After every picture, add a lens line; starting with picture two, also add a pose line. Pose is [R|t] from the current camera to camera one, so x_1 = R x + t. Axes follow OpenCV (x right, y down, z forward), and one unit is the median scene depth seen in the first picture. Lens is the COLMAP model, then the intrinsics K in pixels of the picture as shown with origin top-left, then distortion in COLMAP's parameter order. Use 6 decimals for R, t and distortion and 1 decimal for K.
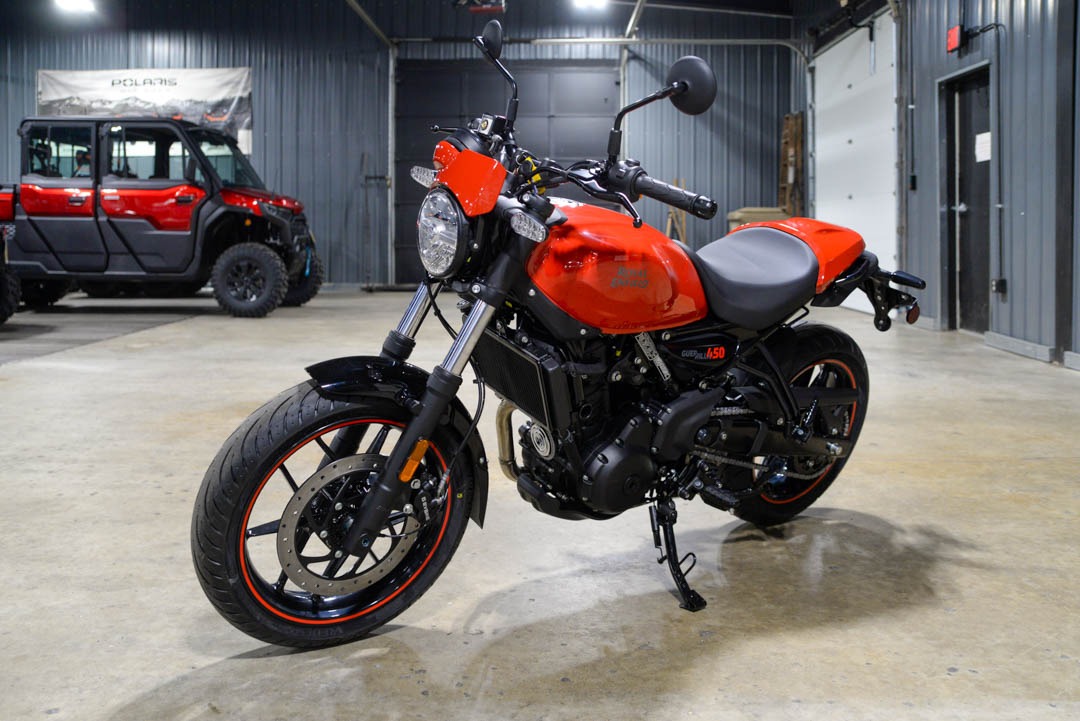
lens RADIAL K [[1025.3, 0, 539.8], [0, 1025.3, 318.9], [0, 0, 1]] dist [-0.091764, 0.214388]
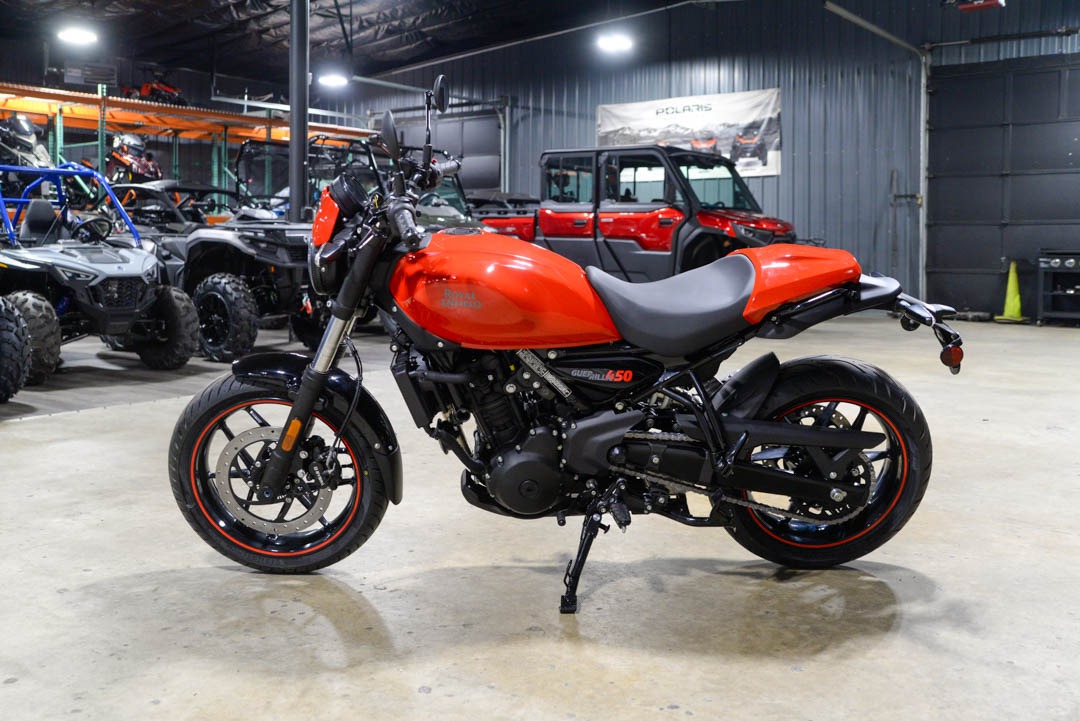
lens RADIAL K [[1068.7, 0, 540.0], [0, 1068.7, 360.5], [0, 0, 1]] dist [-0.117495, 0.321123]
pose [[0.820937, 0.063807, -0.567442, 0.129936], [-0.054163, 0.997958, 0.033858, -0.002596], [0.568444, 0.002939, 0.822717, 0.010999]]
